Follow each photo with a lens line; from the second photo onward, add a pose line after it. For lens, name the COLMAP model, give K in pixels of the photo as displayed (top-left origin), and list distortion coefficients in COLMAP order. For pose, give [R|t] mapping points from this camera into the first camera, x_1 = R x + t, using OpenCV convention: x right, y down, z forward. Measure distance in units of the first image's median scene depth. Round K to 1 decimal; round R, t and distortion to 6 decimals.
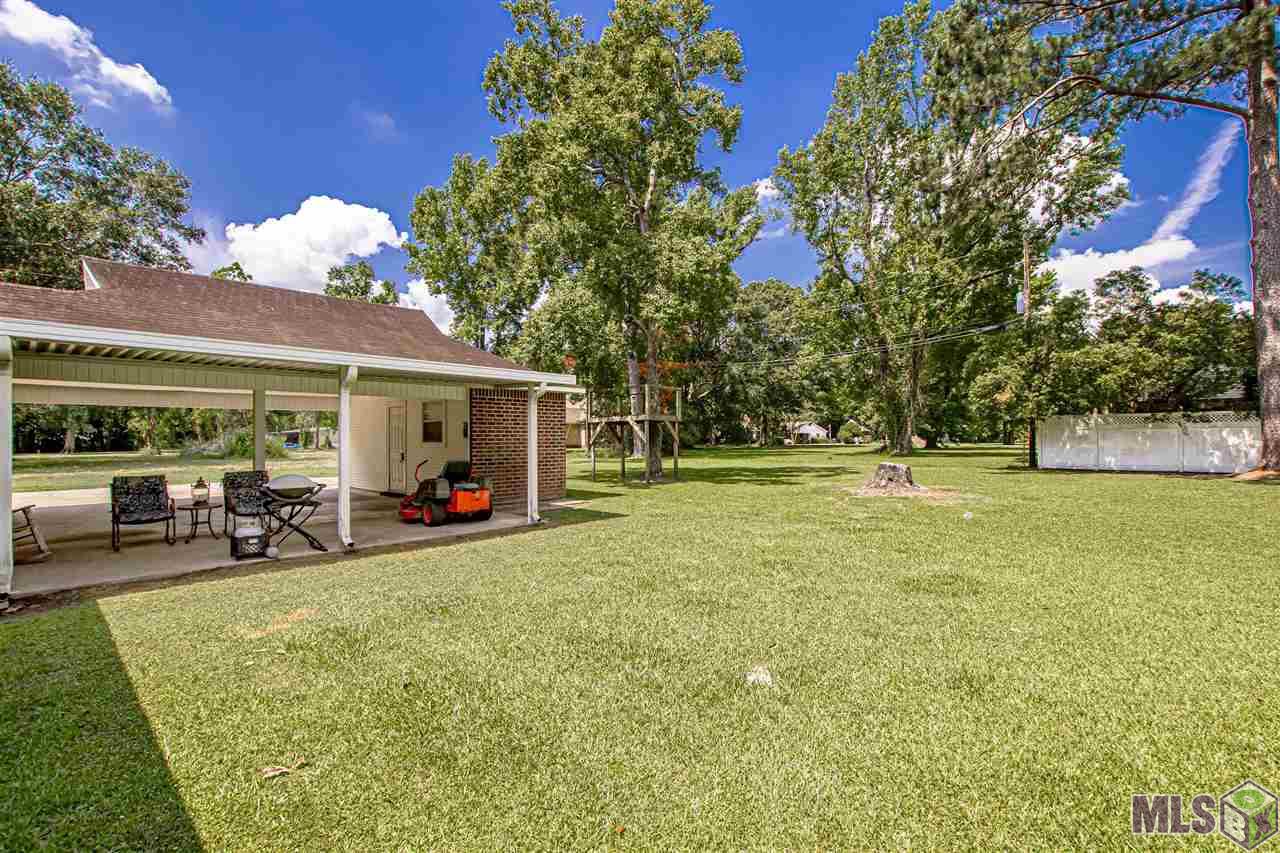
lens RADIAL K [[576.5, 0, 640.0], [0, 576.5, 426.5], [0, 0, 1]] dist [0.000175, -0.000146]
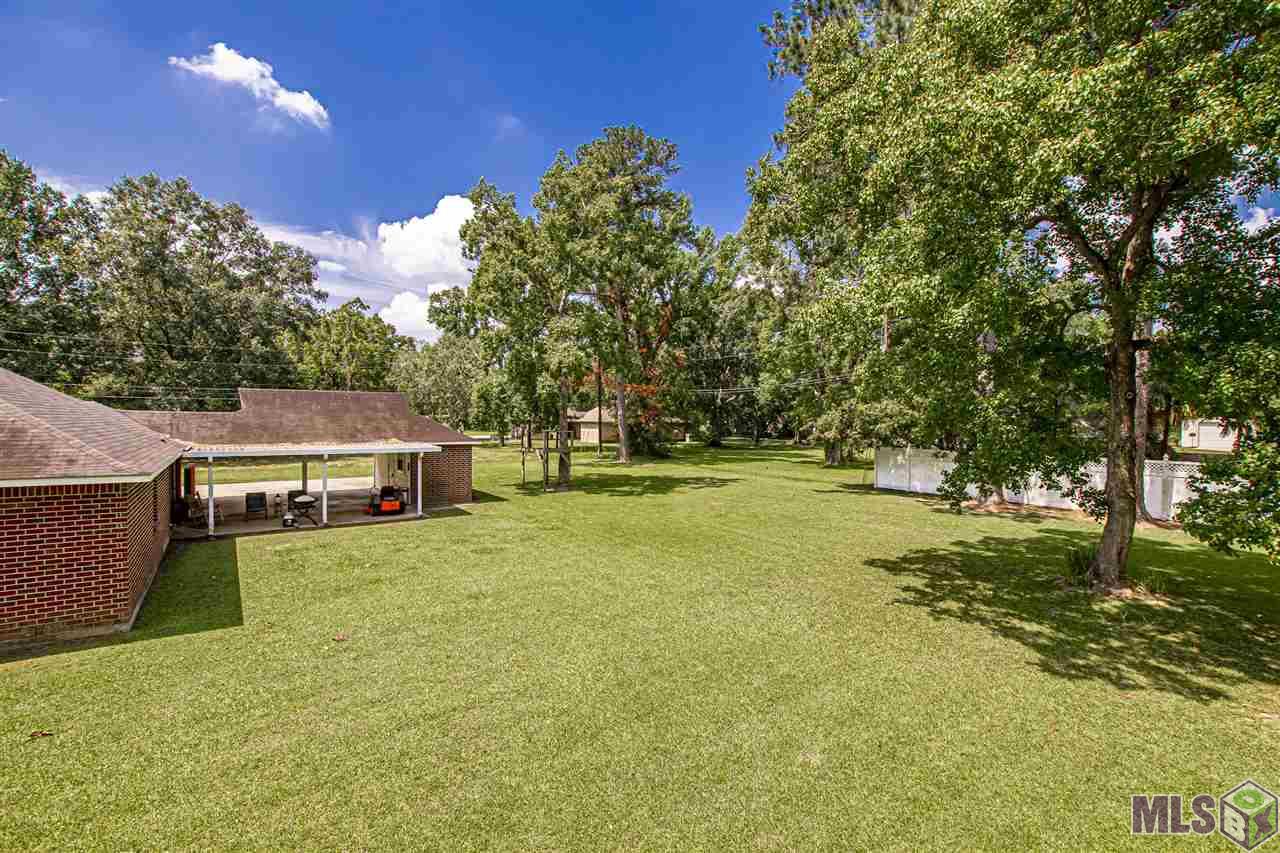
lens RADIAL K [[559.7, 0, 627.9], [0, 559.7, 434.5], [0, 0, 1]] dist [0.001090, 0.000094]
pose [[0.980025, 0.019875, -0.197877, 1.031014], [-0.011433, 0.998979, 0.043713, -0.249584], [0.198544, -0.040578, 0.979252, -0.913849]]
